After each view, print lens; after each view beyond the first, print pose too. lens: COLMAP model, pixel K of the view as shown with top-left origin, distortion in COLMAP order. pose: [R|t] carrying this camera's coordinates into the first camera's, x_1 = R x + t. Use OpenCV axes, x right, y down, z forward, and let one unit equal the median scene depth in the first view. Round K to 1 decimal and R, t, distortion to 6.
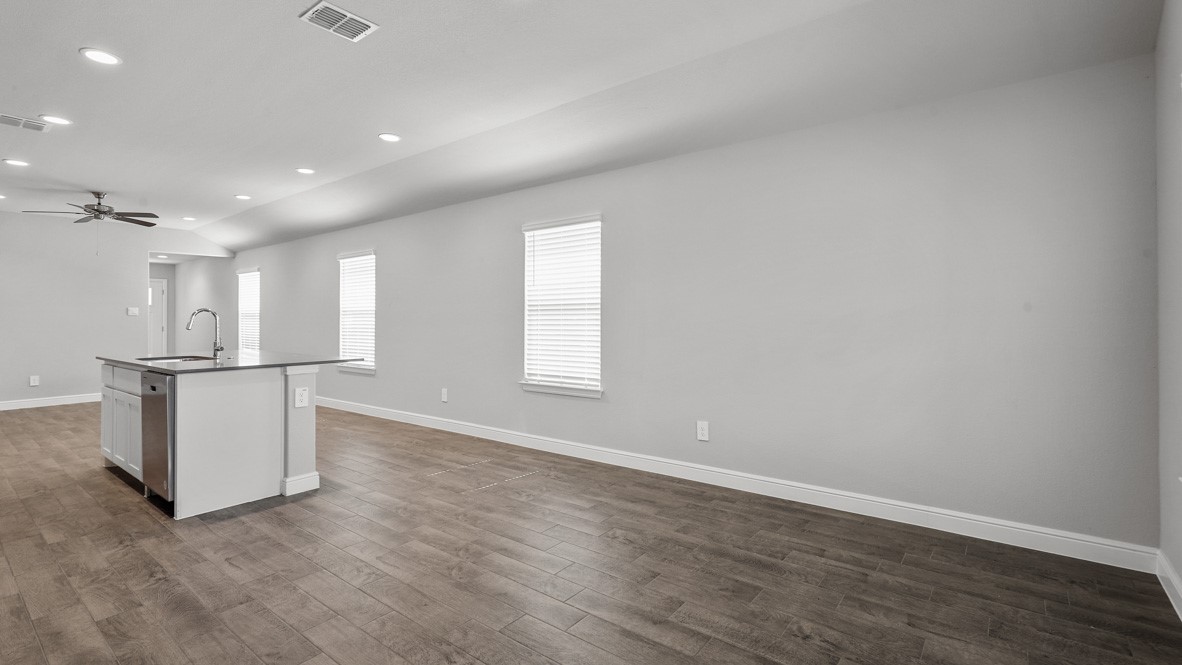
lens RADIAL K [[537.2, 0, 590.0], [0, 537.2, 316.6], [0, 0, 1]] dist [0.000632, -0.000309]
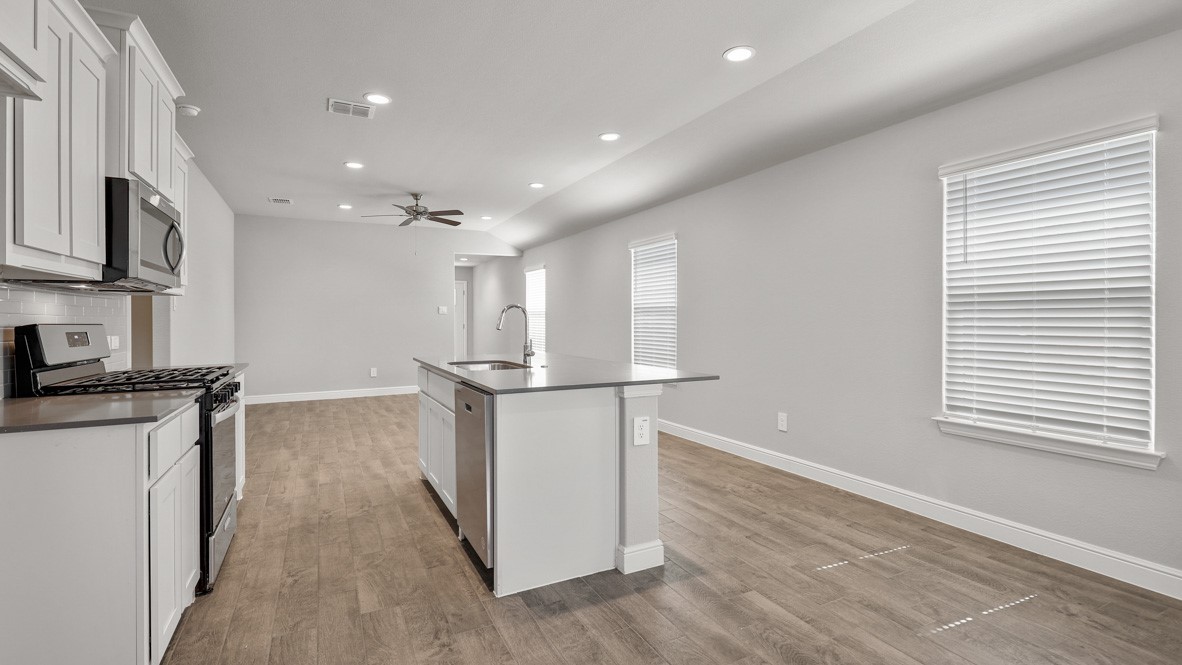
lens RADIAL K [[537.2, 0, 588.8], [0, 537.2, 320.2], [0, 0, 1]] dist [0.000632, -0.000309]
pose [[0.906513, 0.002862, -0.422169, -0.253228], [0.001151, 0.999957, 0.009251, 0.001520], [0.422177, -0.008873, 0.906470, 0.287535]]
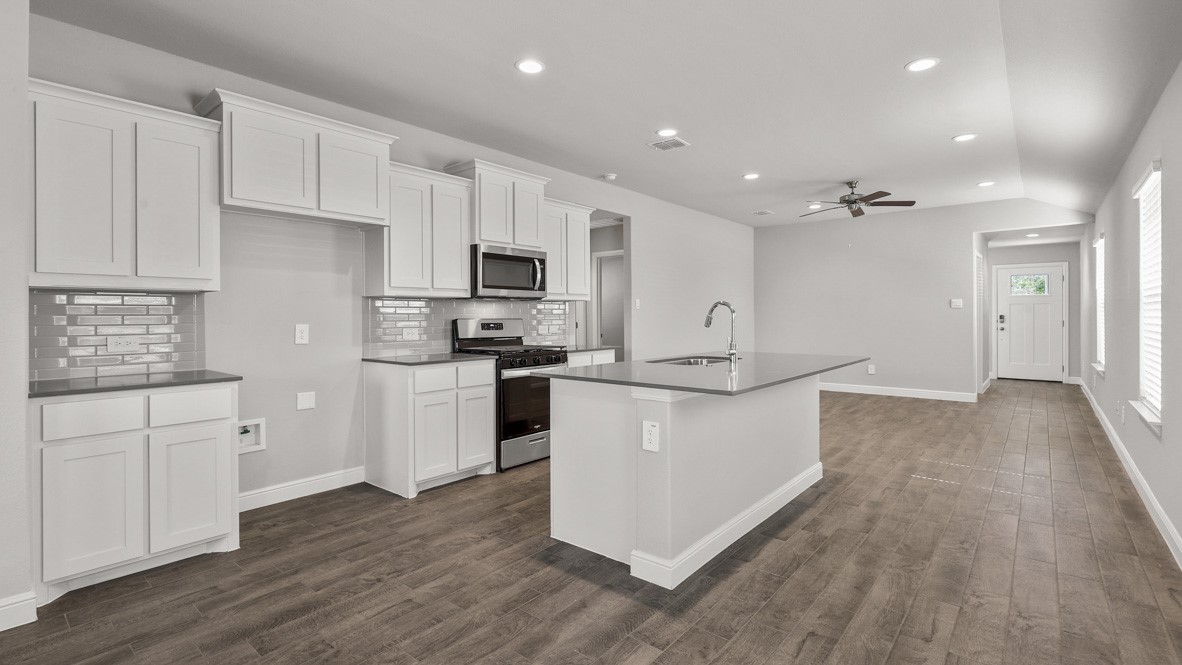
lens RADIAL K [[537.2, 0, 591.2], [0, 537.2, 316.6], [0, 0, 1]] dist [0.000632, -0.000309]
pose [[-0.029905, 0.008428, -0.999517, 0.095563], [0.009103, 0.999925, 0.008159, -0.000518], [0.999511, -0.008854, -0.029980, 0.780421]]
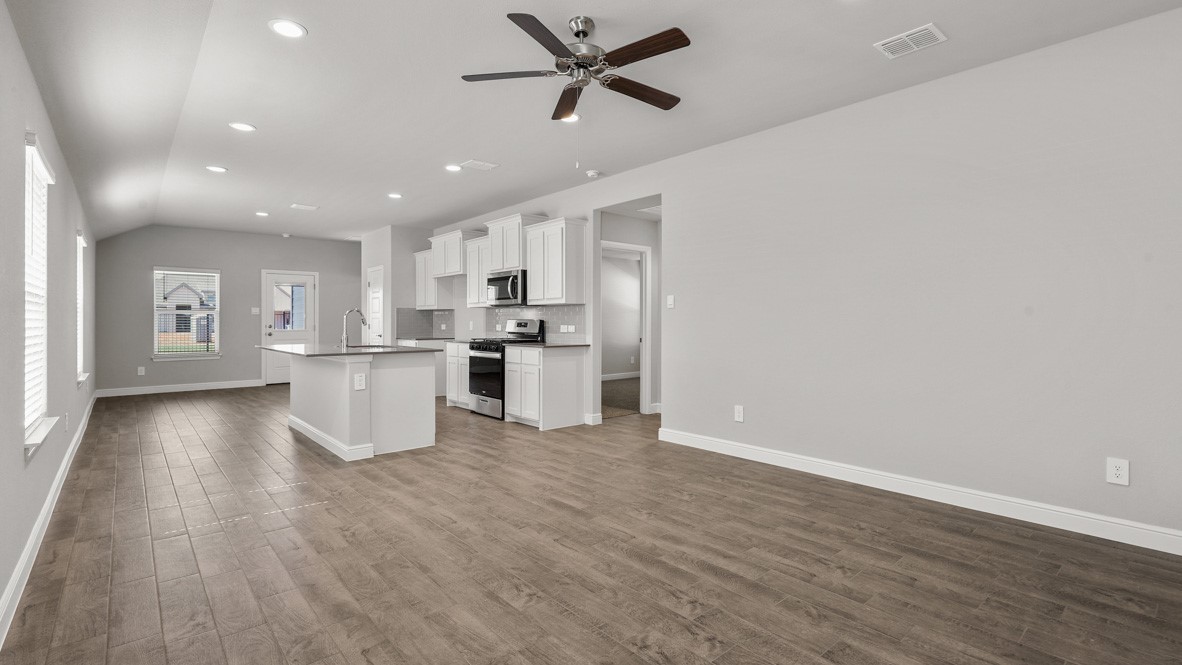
lens RADIAL K [[537.2, 0, 586.6], [0, 537.2, 319.7], [0, 0, 1]] dist [0.000632, -0.000309]
pose [[-0.981800, 0.008859, 0.189709, -1.402062], [0.007660, 0.999946, -0.007051, 0.023249], [-0.189761, -0.005469, -0.981815, 2.004626]]
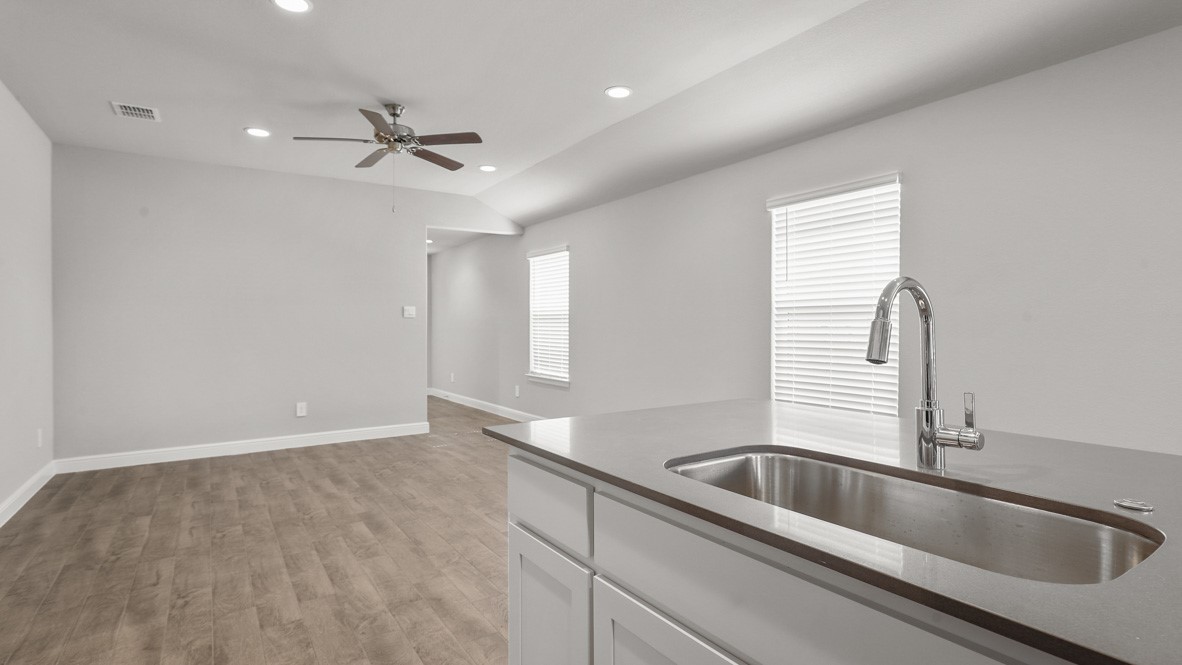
lens RADIAL K [[575.1, 0, 584.4], [0, 575.1, 329.3], [0, 0, 1]] dist [0.003366, -0.000423]
pose [[0.949309, 0.006531, -0.314277, -0.730013], [-0.001718, 0.999877, 0.015588, 0.002703], [0.314340, -0.014258, 0.949203, 0.658077]]
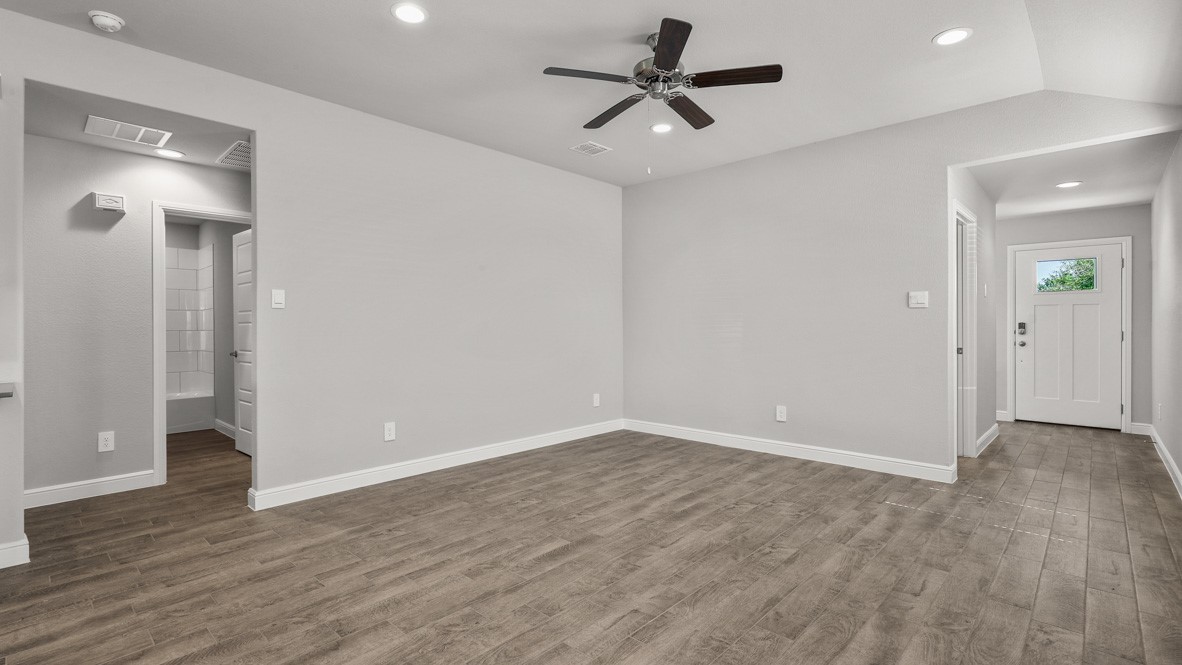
lens RADIAL K [[537.2, 0, 593.5], [0, 537.2, 329.1], [0, 0, 1]] dist [0.000632, -0.000309]
pose [[-0.083538, 0.013732, -0.996410, -0.633196], [0.008277, 0.999880, 0.013086, 0.015446], [0.996470, -0.007154, -0.083642, 1.375395]]
